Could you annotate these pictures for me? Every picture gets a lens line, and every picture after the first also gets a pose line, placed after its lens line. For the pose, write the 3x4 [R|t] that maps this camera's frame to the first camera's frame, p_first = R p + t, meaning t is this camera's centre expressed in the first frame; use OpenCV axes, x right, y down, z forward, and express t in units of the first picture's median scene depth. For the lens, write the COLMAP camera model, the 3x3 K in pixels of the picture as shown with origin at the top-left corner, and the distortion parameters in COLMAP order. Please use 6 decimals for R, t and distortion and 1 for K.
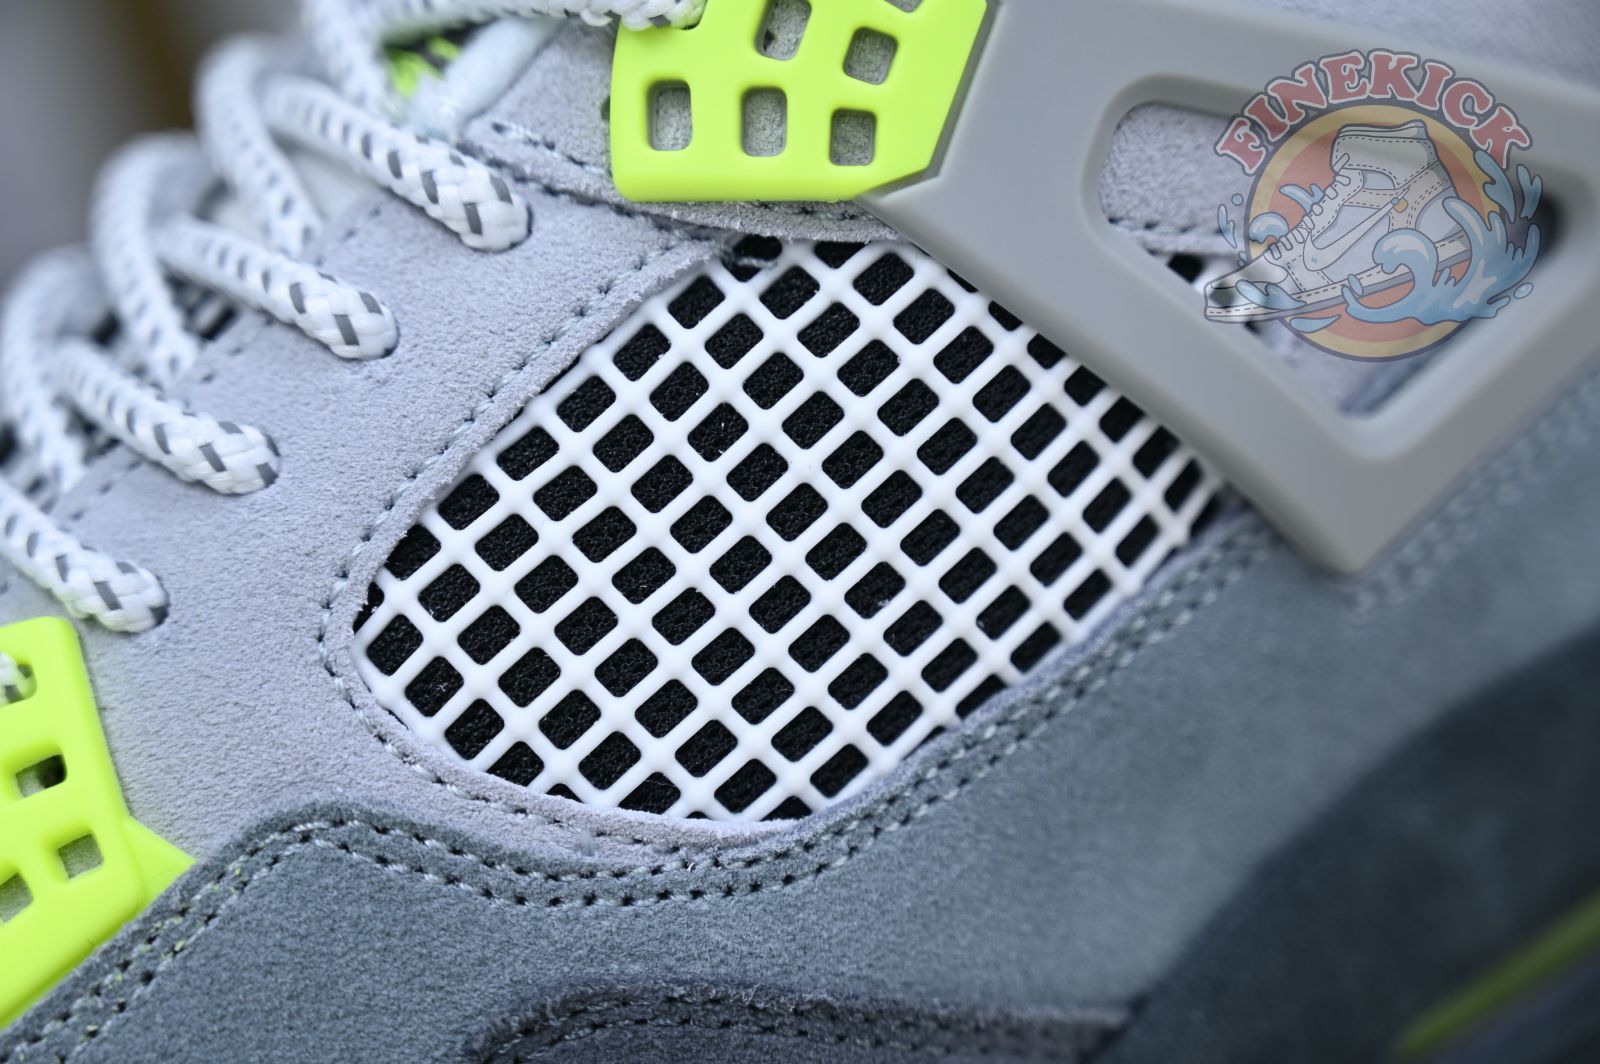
lens RADIAL K [[3369.0, 0, 800.0], [0, 3369.0, 532.0], [0, 0, 1]] dist [0.047614, -0.487563]
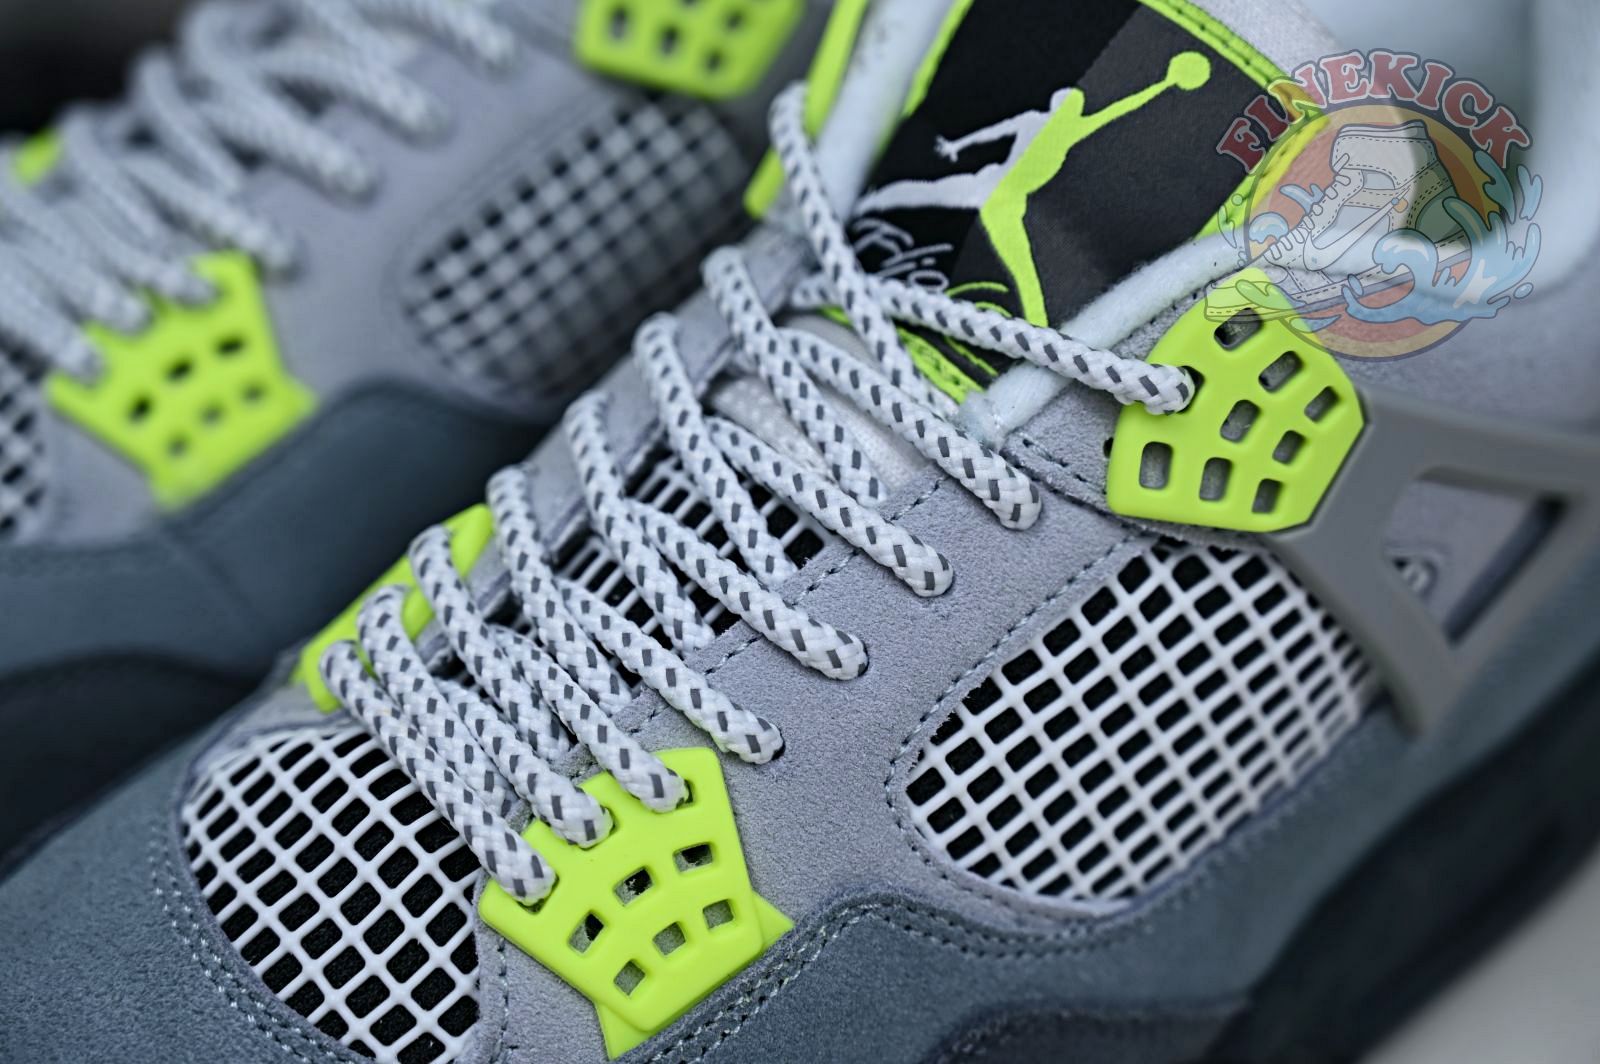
lens RADIAL K [[3369.0, 0, 800.0], [0, 3369.0, 532.0], [0, 0, 1]] dist [0.047614, -0.487563]
pose [[0.930039, 0.083465, 0.357855, -0.724059], [-0.166750, 0.963680, 0.208605, -0.382937], [-0.327446, -0.253683, 0.910178, -0.329079]]
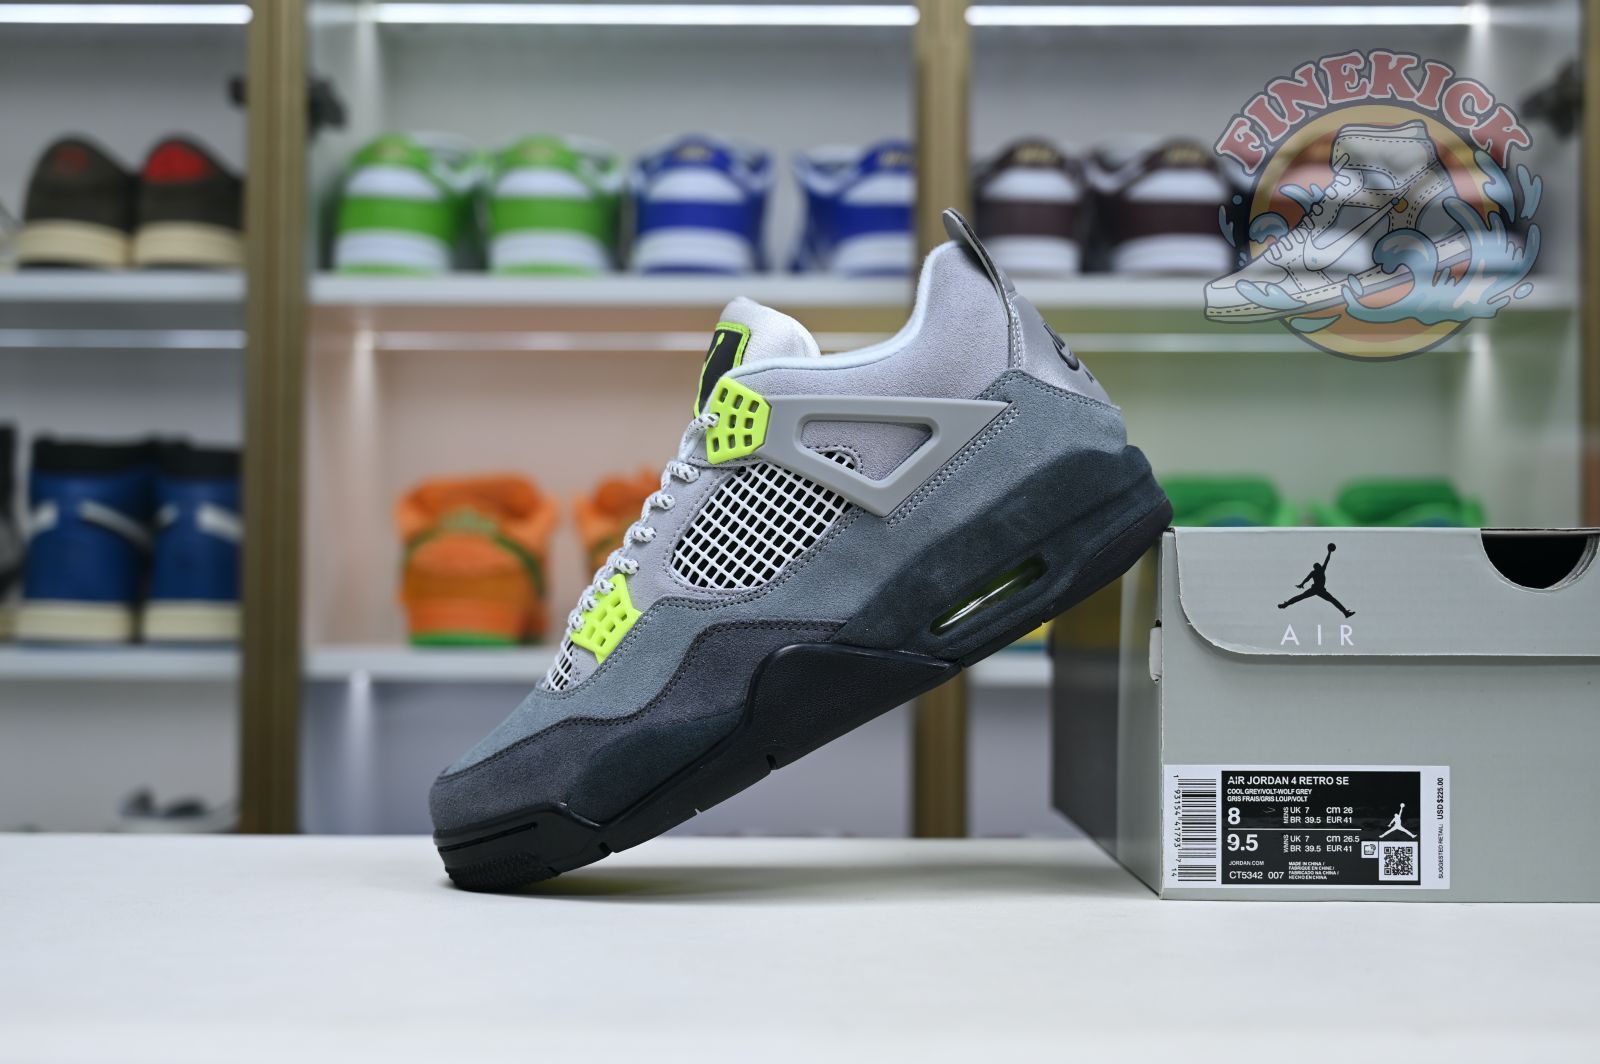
lens RADIAL K [[2107.8, 0, 800.0], [0, 2107.8, 532.0], [0, 0, 1]] dist [-0.005820, -0.002018]
pose [[0.883094, -0.203375, -0.422827, 1.305829], [0.106768, 0.964637, -0.240990, 0.728709], [0.456886, 0.167673, 0.873579, -1.541283]]
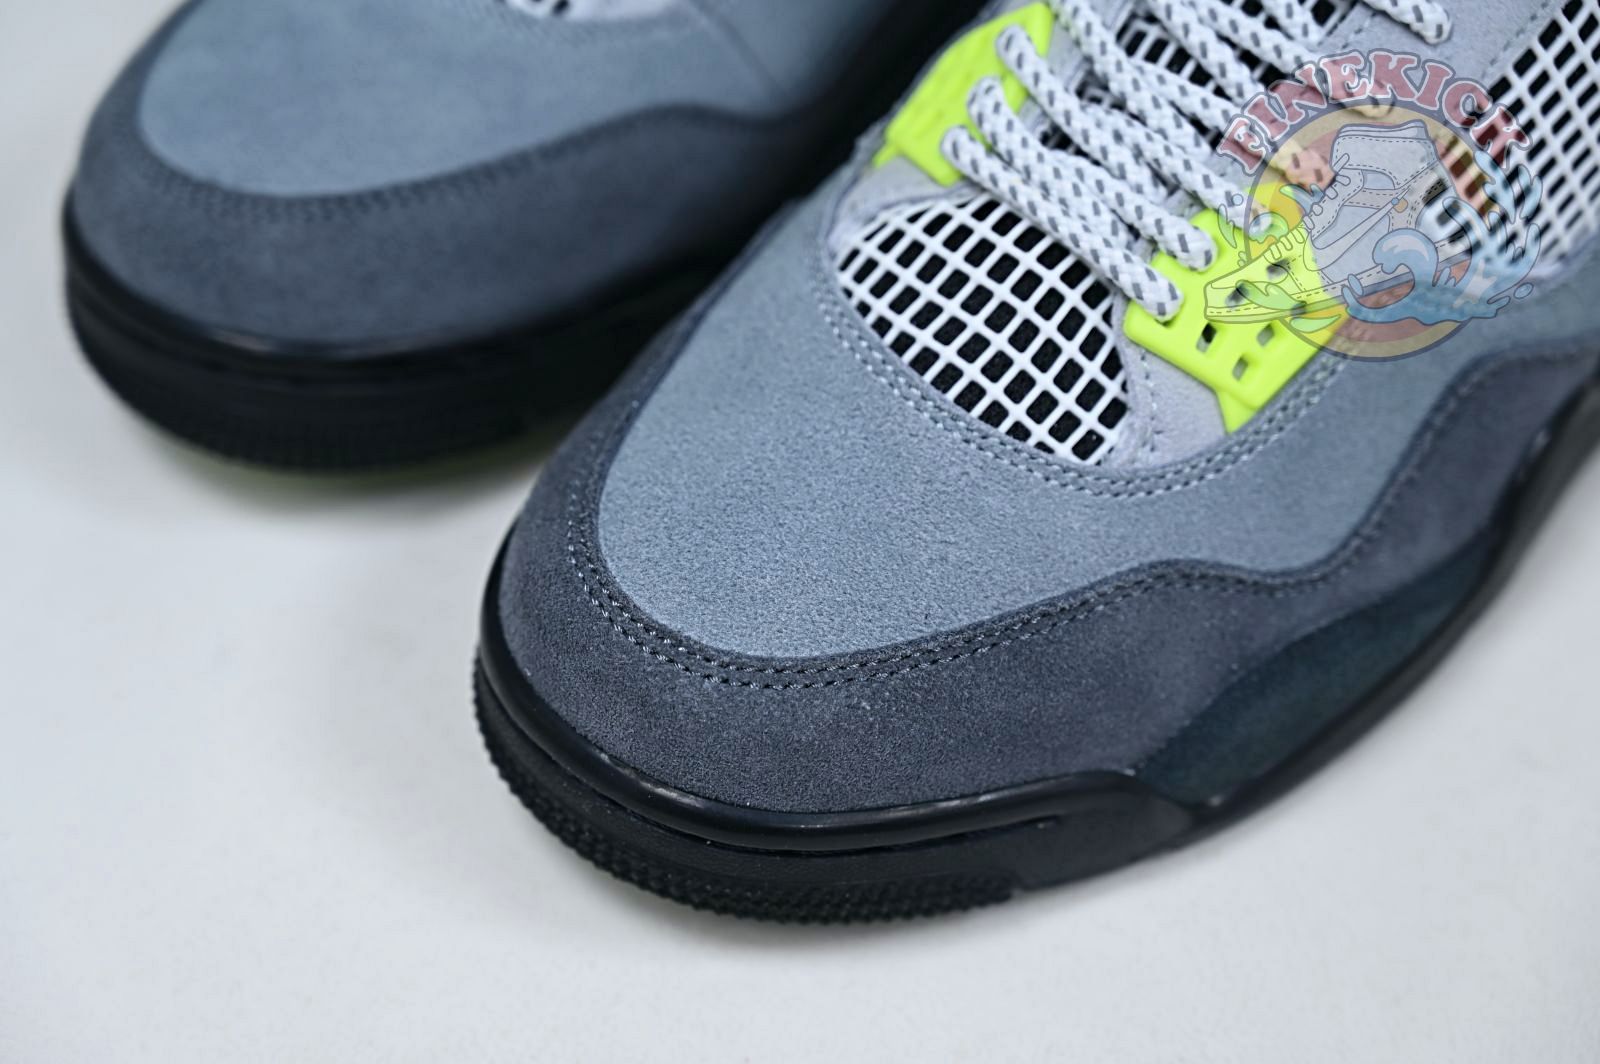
lens RADIAL K [[3369.0, 0, 800.0], [0, 3369.0, 532.0], [0, 0, 1]] dist [0.047614, -0.487563]
pose [[0.870094, -0.100908, 0.482446, -1.383378], [-0.102277, 0.920550, 0.376998, -0.476841], [-0.482158, -0.377367, 0.790644, -0.419271]]
